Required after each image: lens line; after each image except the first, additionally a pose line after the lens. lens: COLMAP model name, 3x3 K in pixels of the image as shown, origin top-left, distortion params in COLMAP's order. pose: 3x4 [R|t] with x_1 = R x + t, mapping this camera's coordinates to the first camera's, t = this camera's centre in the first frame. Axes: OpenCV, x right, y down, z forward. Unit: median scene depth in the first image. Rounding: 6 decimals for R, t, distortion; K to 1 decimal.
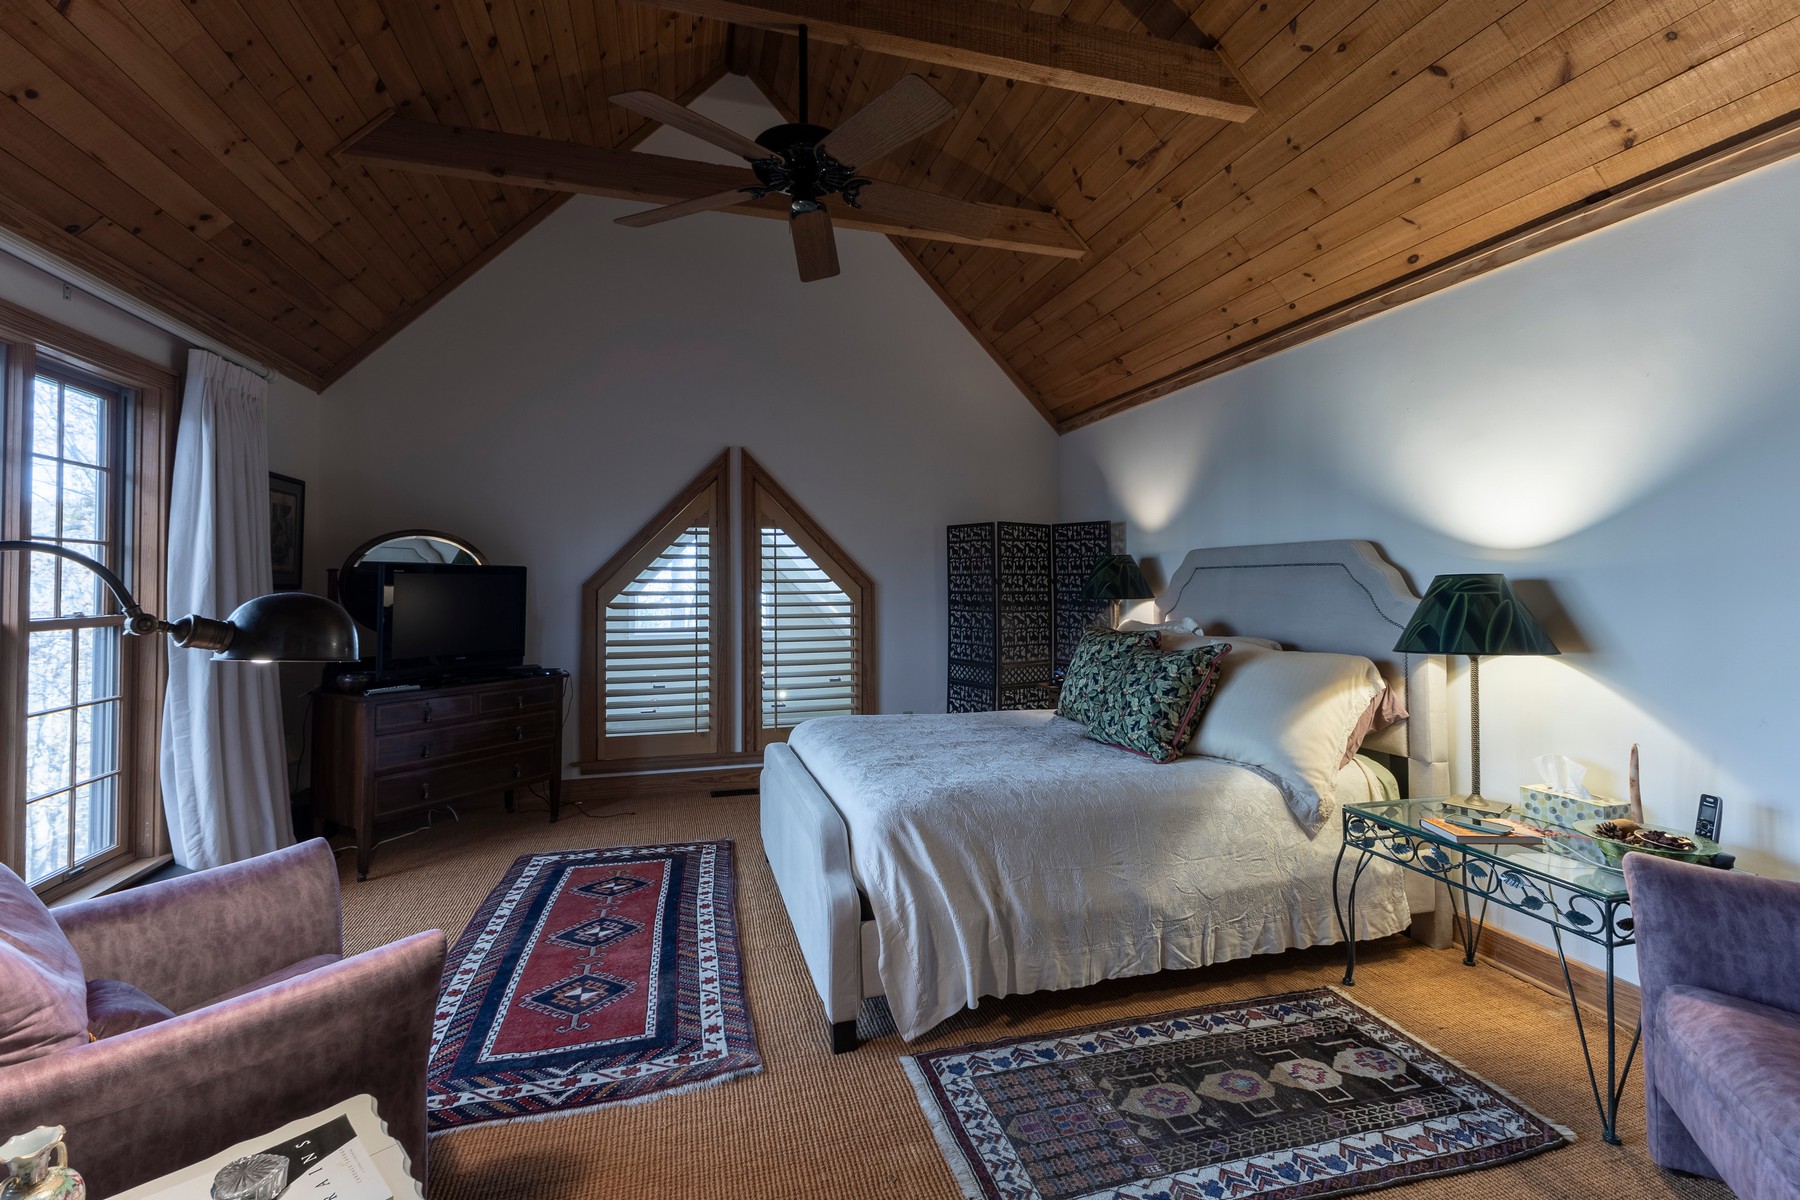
lens RADIAL K [[780.2, 0, 897.5], [0, 780.2, 586.9], [0, 0, 1]] dist [0.005759, -0.000356]
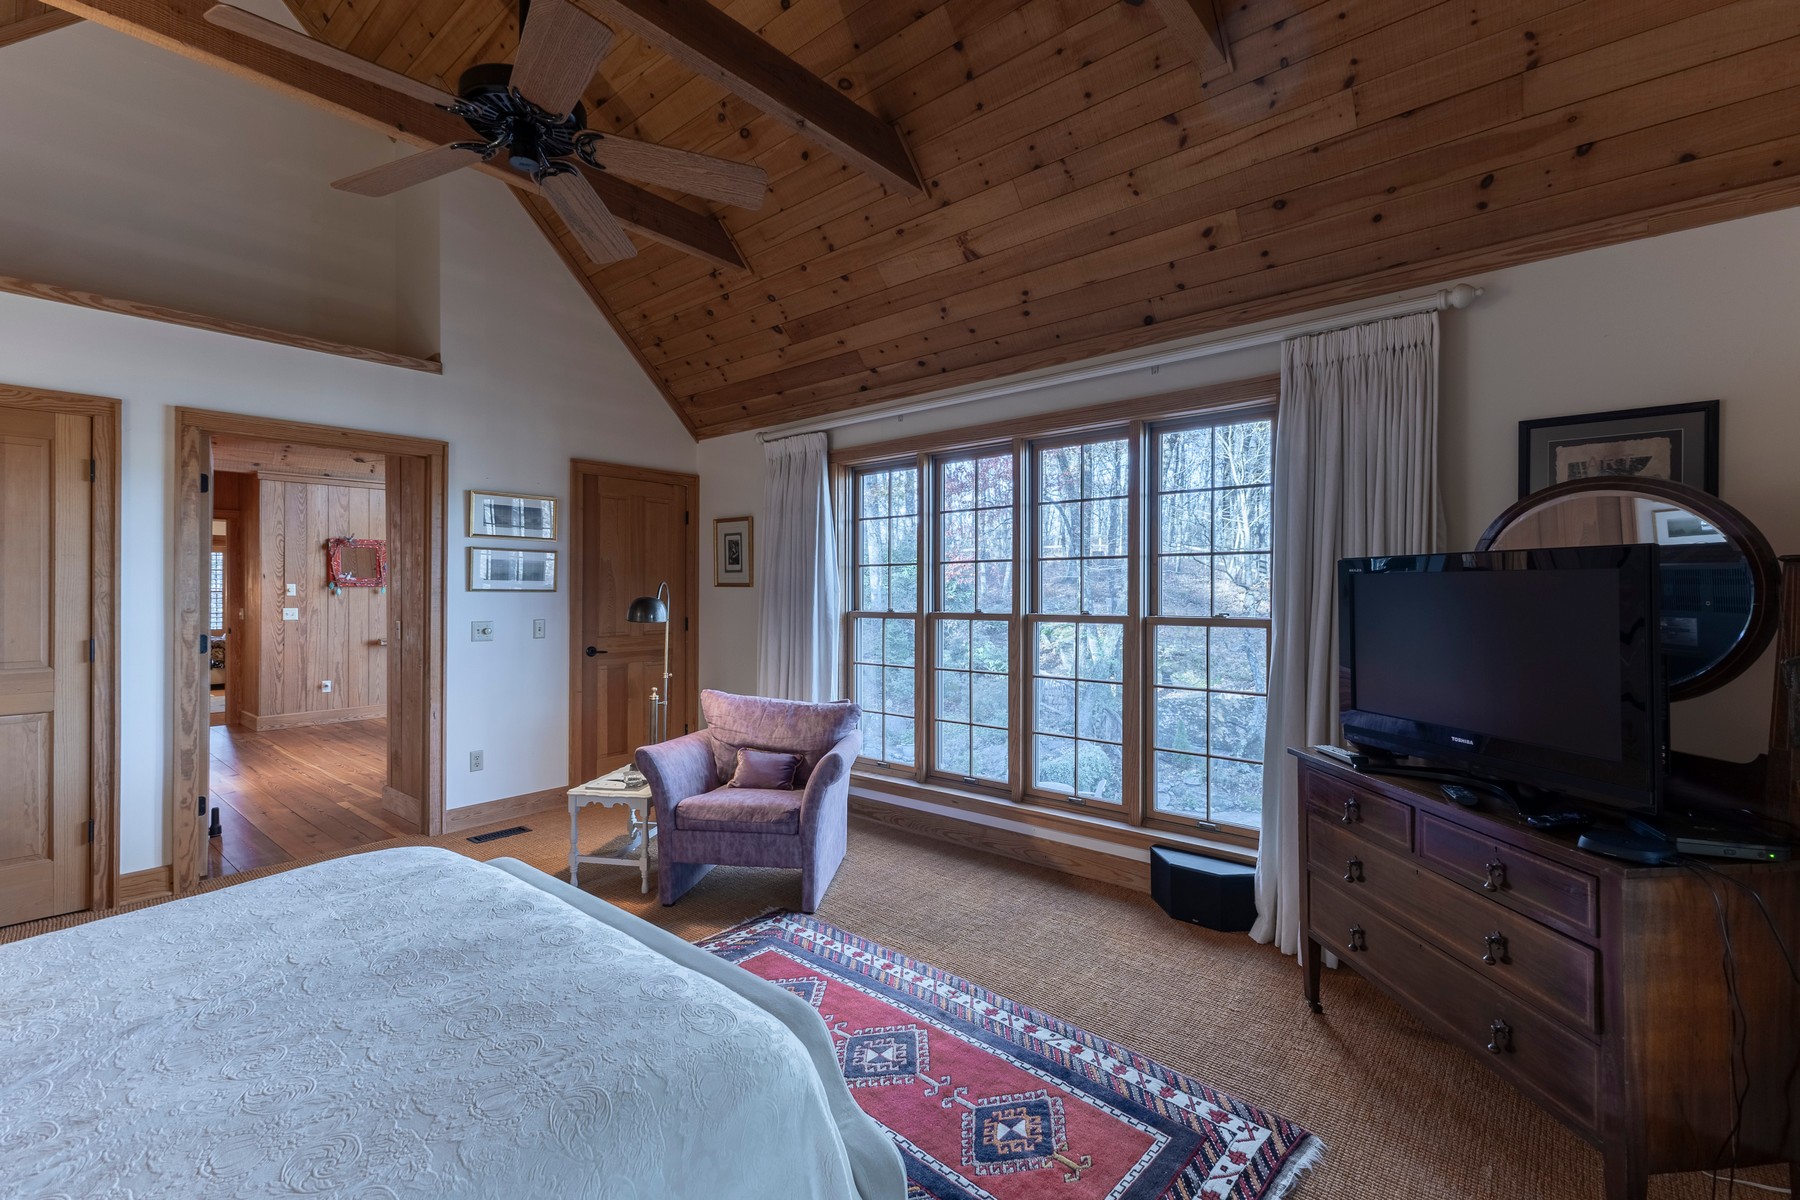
lens RADIAL K [[780.2, 0, 895.8], [0, 780.2, 594.0], [0, 0, 1]] dist [0.005759, -0.000356]
pose [[-0.836068, 0.002128, -0.548622, 0.005368], [-0.003200, 0.999957, 0.008754, 0.001951], [0.548617, 0.009074, -0.836025, 1.416681]]
